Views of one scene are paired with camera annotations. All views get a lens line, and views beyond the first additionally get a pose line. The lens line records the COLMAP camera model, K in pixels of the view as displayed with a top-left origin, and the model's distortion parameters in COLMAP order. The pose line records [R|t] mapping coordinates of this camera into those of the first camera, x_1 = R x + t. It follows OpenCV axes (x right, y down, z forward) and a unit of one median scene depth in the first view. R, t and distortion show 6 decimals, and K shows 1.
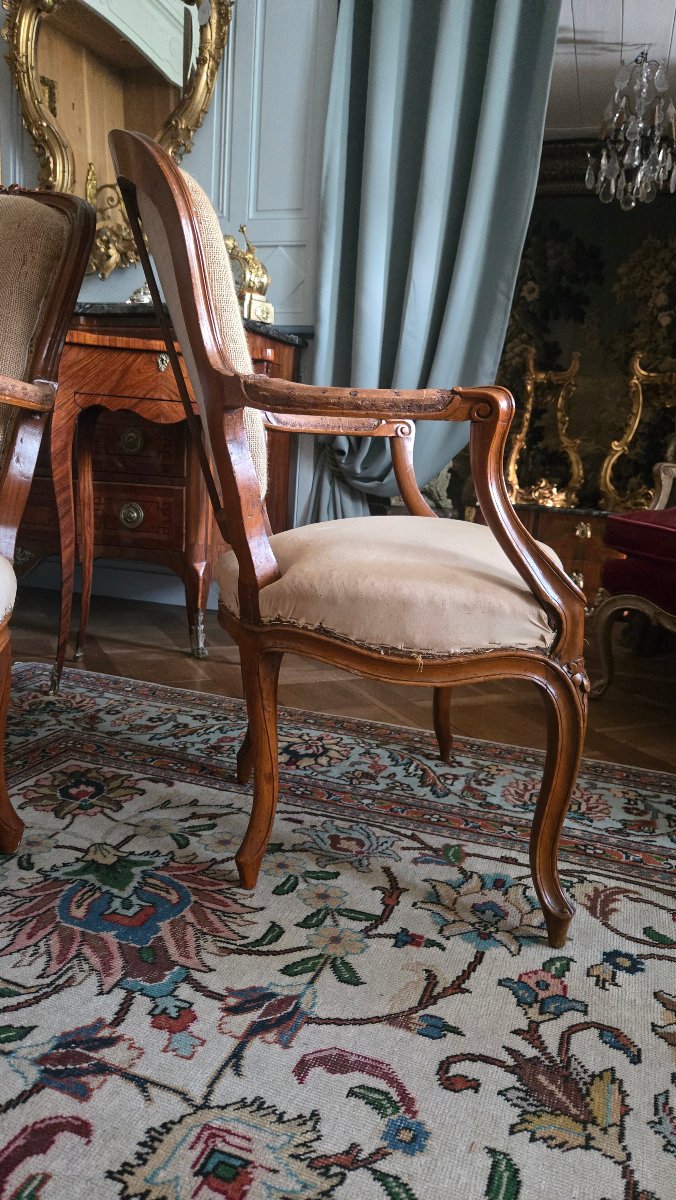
lens RADIAL K [[817.6, 0, 341.3], [0, 817.6, 590.8], [0, 0, 1]] dist [0.060722, -0.058227]
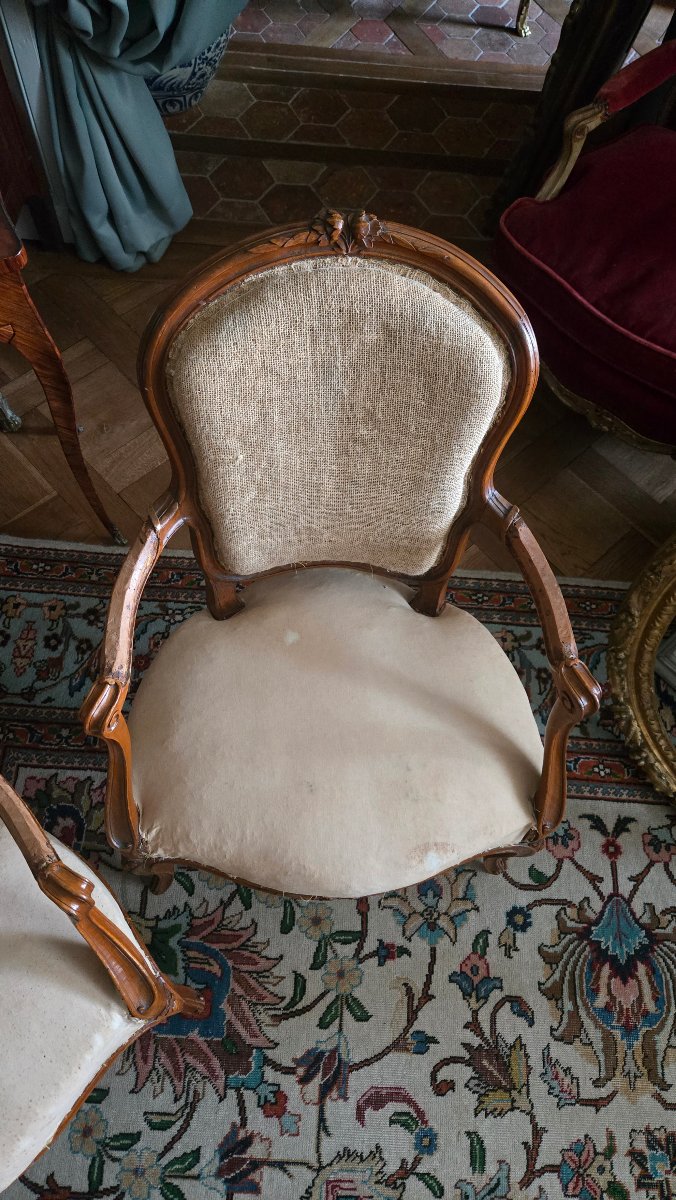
lens RADIAL K [[817.6, 0, 335.7], [0, 817.6, 593.5], [0, 0, 1]] dist [0.060722, -0.058227]
pose [[0.957185, -0.265169, 0.116116, -0.006313], [0.046101, 0.535639, 0.843188, -1.165898], [-0.285784, -0.801733, 0.524930, 0.751820]]
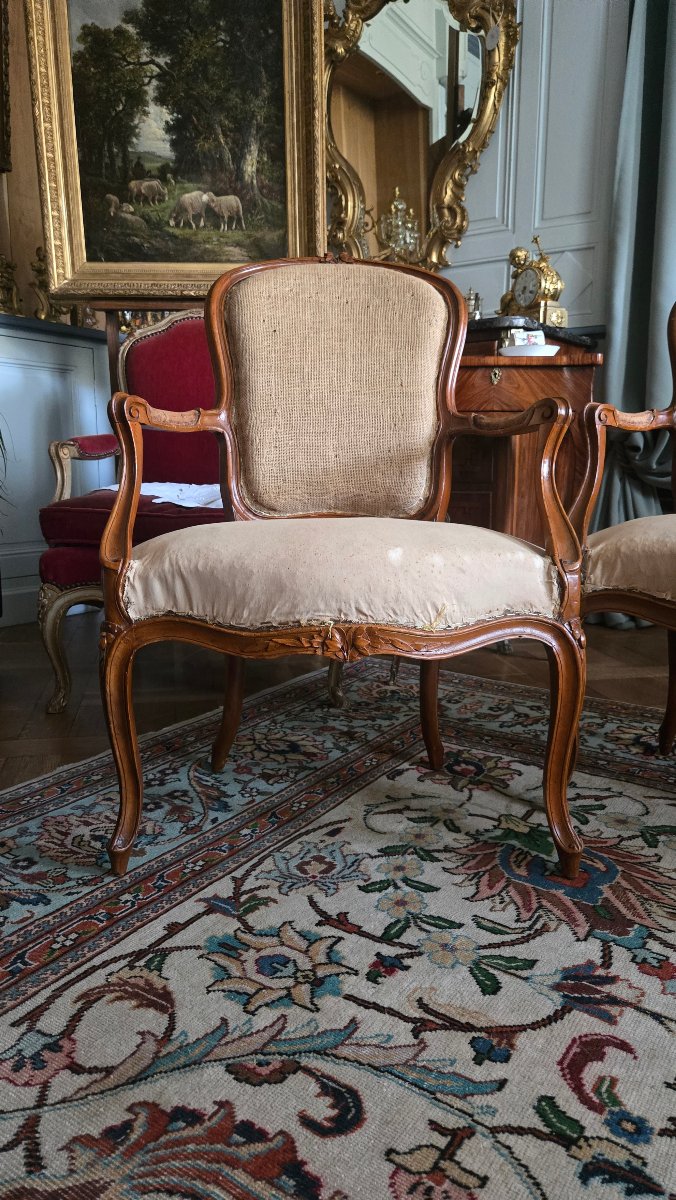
lens RADIAL K [[817.6, 0, 334.9], [0, 817.6, 589.4], [0, 0, 1]] dist [0.060722, -0.058227]
pose [[0.968771, -0.015731, -0.247457, -0.278510], [0.014453, 0.999871, -0.006978, 0.008586], [0.247534, 0.003184, 0.968874, -0.153792]]
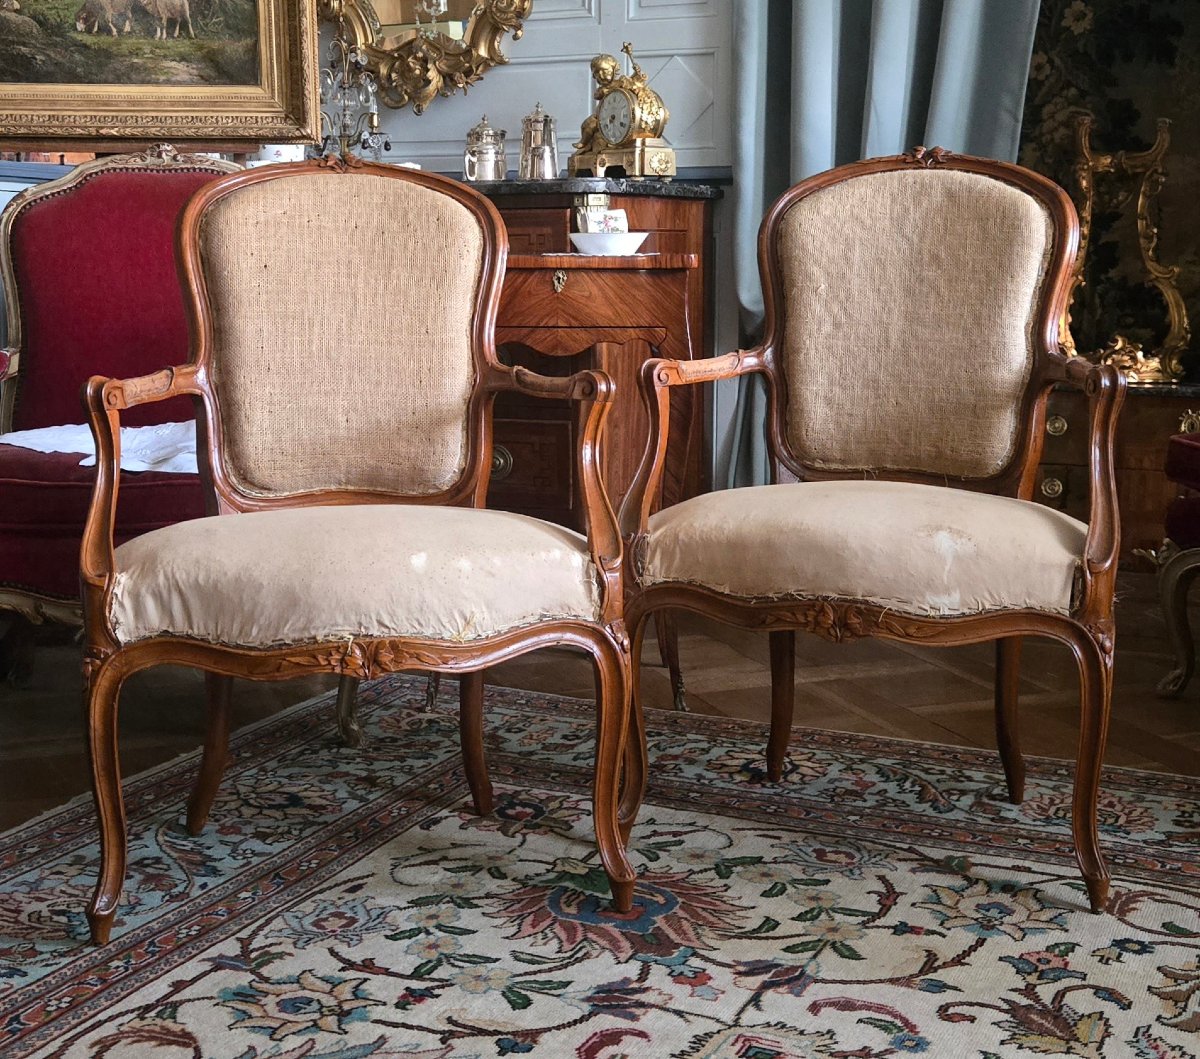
lens RADIAL K [[1714.6, 0, 594.3], [0, 1714.6, 418.0], [0, 0, 1]] dist [0.058556, 0.000000]
pose [[0.994588, -0.050120, -0.091009, -0.070565], [0.044241, 0.996871, -0.065507, -0.064263], [0.094008, 0.061126, 0.993693, -1.091761]]
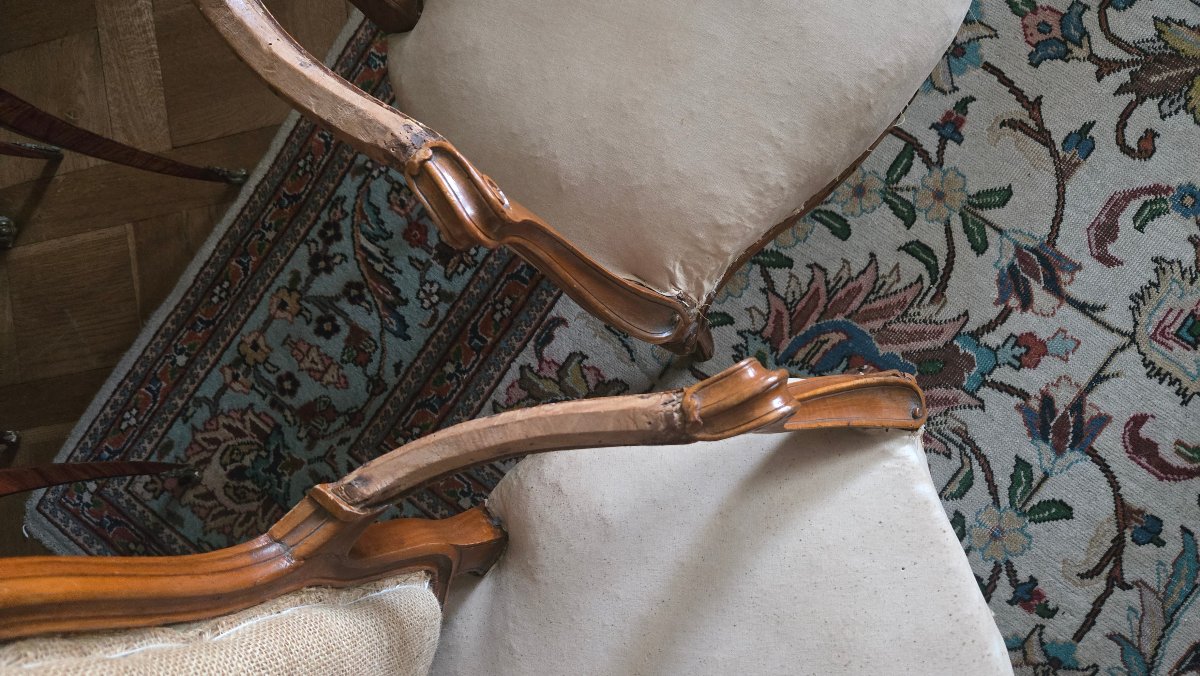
lens RADIAL K [[817.6, 0, 583.7], [0, 817.6, 344.0], [0, 0, 1]] dist [0.060722, -0.058227]
pose [[0.262497, -0.961605, -0.080067, -0.220728], [0.338916, 0.014189, 0.940710, -0.717067], [-0.903455, -0.274069, 0.329628, 0.984023]]
